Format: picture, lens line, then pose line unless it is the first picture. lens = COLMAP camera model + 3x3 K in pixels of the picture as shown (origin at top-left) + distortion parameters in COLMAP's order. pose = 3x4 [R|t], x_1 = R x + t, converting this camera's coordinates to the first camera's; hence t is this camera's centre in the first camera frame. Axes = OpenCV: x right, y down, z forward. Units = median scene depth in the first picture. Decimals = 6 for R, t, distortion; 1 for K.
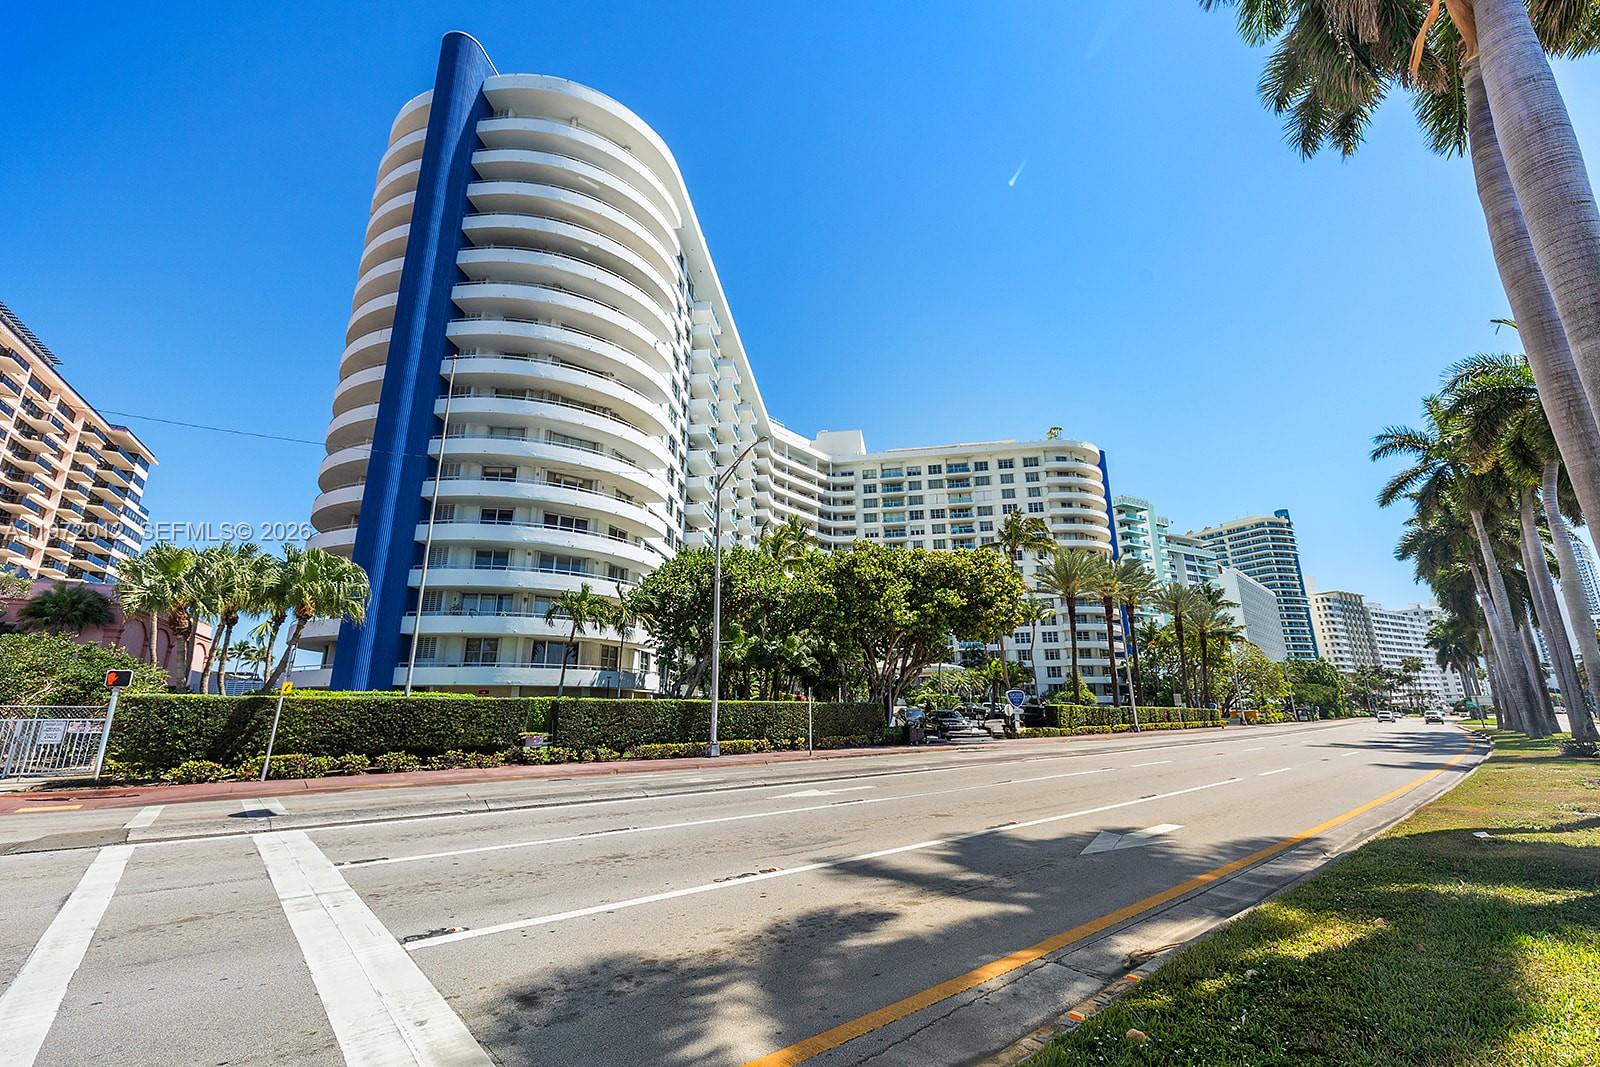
lens RADIAL K [[677.9, 0, 799.0], [0, 677.9, 548.7], [0, 0, 1]] dist [0.000395, 0.000048]
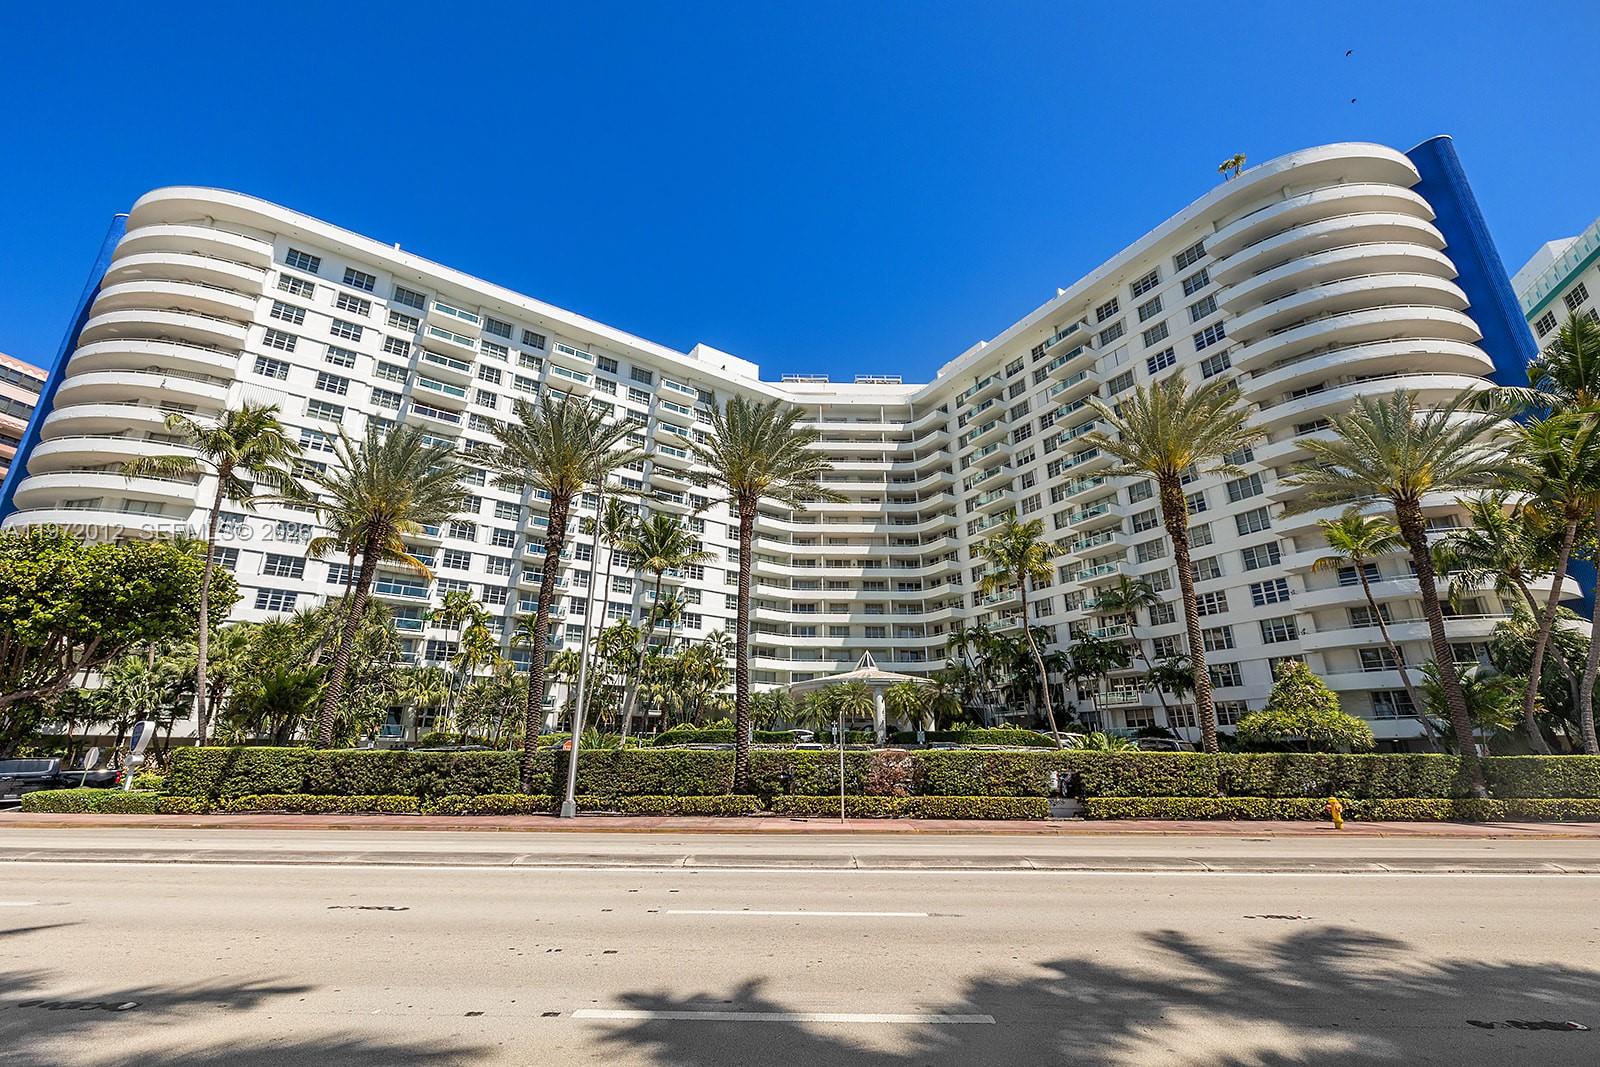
lens RADIAL K [[670.6, 0, 800.0], [0, 670.6, 533.5], [0, 0, 1]] dist [0.000251, 0.000001]
pose [[0.646827, -0.236619, -0.725001, 0.465879], [0.173086, 0.971390, -0.162610, 0.103498], [0.742736, -0.020307, 0.669276, 0.444347]]
